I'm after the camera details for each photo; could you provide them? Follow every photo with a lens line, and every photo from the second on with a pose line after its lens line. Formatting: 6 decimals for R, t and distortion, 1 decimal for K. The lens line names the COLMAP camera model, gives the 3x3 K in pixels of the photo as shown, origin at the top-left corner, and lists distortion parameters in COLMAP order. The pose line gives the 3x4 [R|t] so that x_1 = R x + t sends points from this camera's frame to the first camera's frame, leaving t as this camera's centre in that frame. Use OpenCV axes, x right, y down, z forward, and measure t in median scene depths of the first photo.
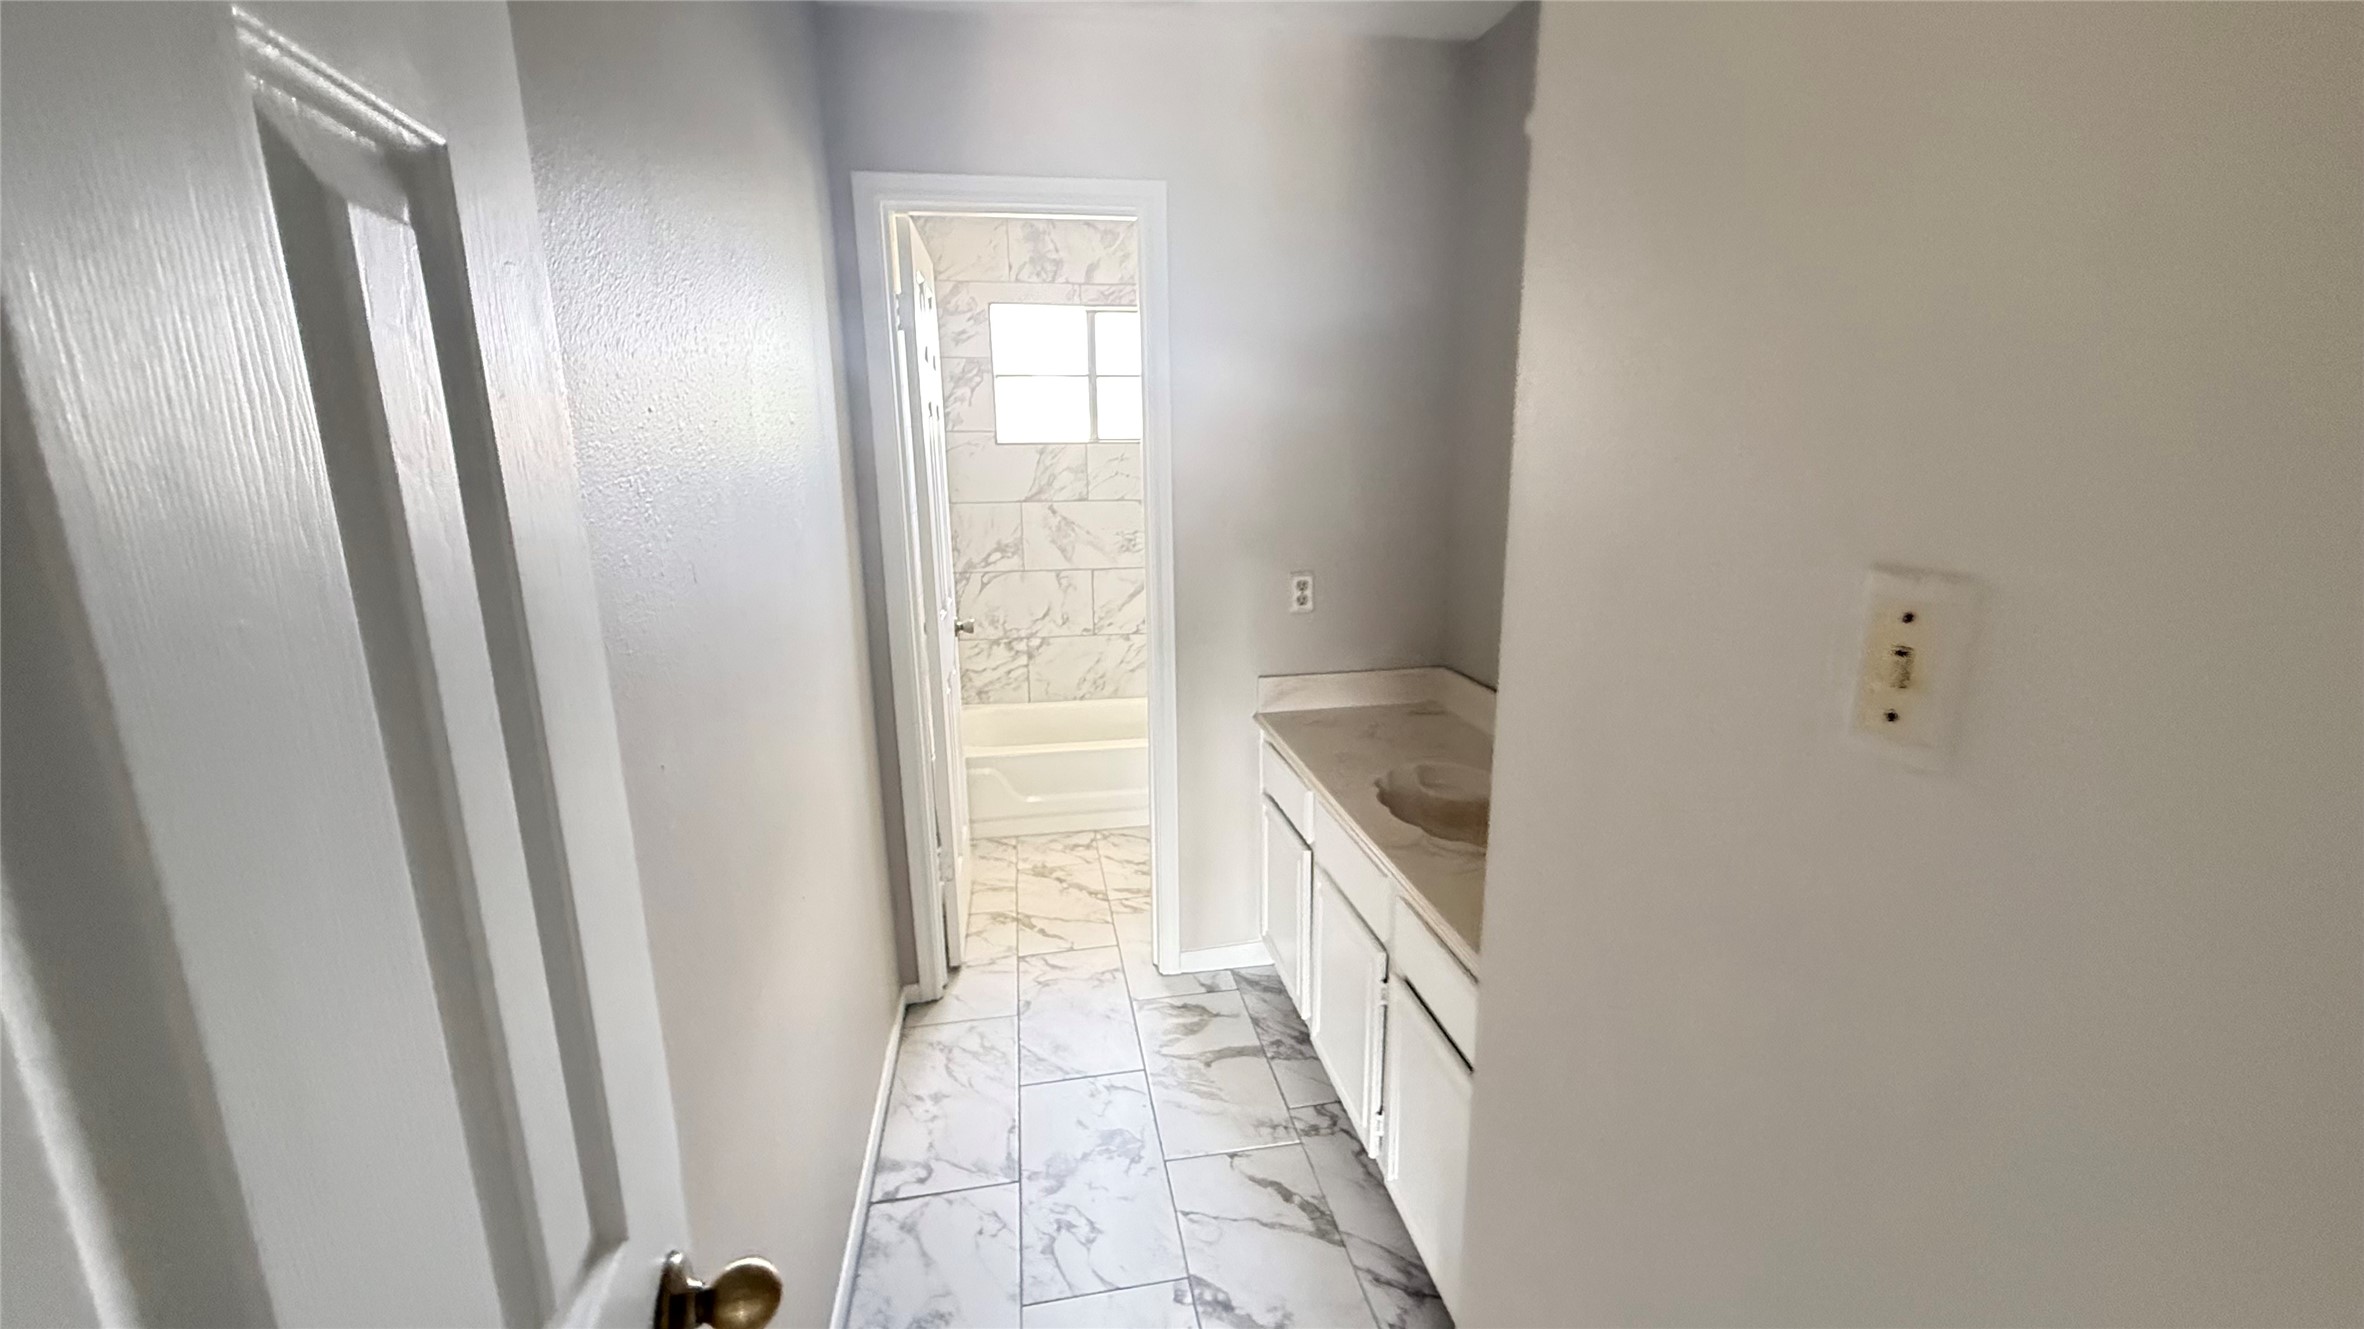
lens RADIAL K [[945.6, 0, 1183.6], [0, 945.6, 663.7], [0, 0, 1]] dist [-0.000318, 0.001243]
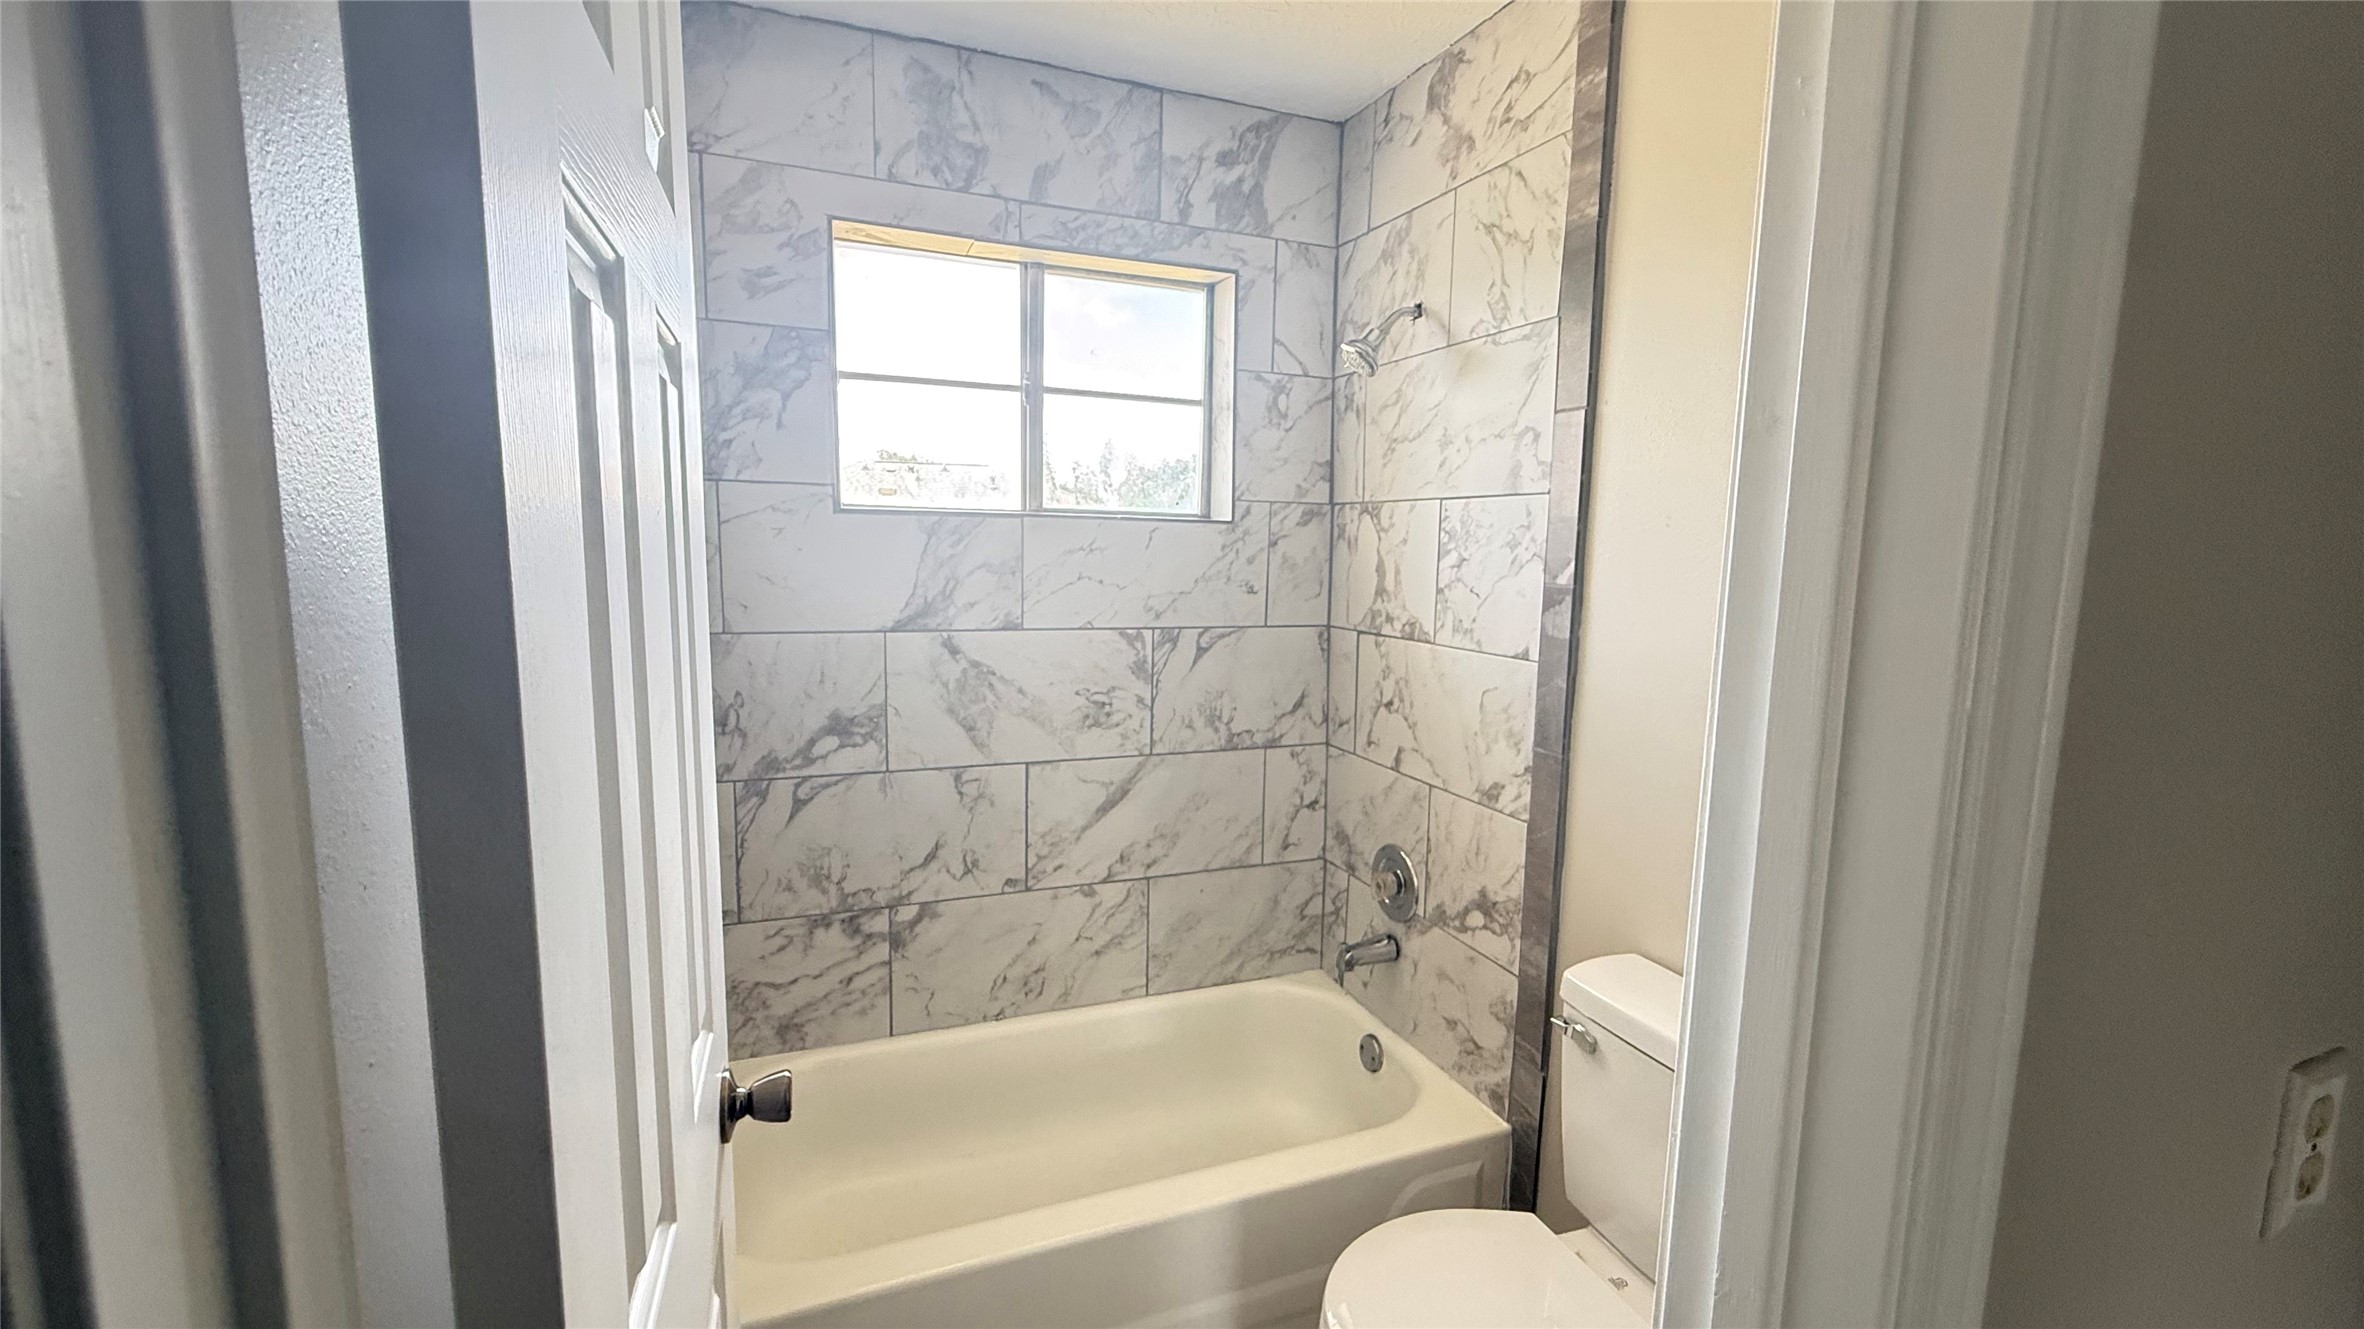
lens RADIAL K [[945.6, 0, 1183.0], [0, 945.6, 664.1], [0, 0, 1]] dist [-0.000318, 0.001243]
pose [[0.979875, 0.004515, 0.199561, -0.117891], [0.014162, 0.995652, -0.092068, -0.106556], [-0.199109, 0.093042, 0.975551, 0.494281]]
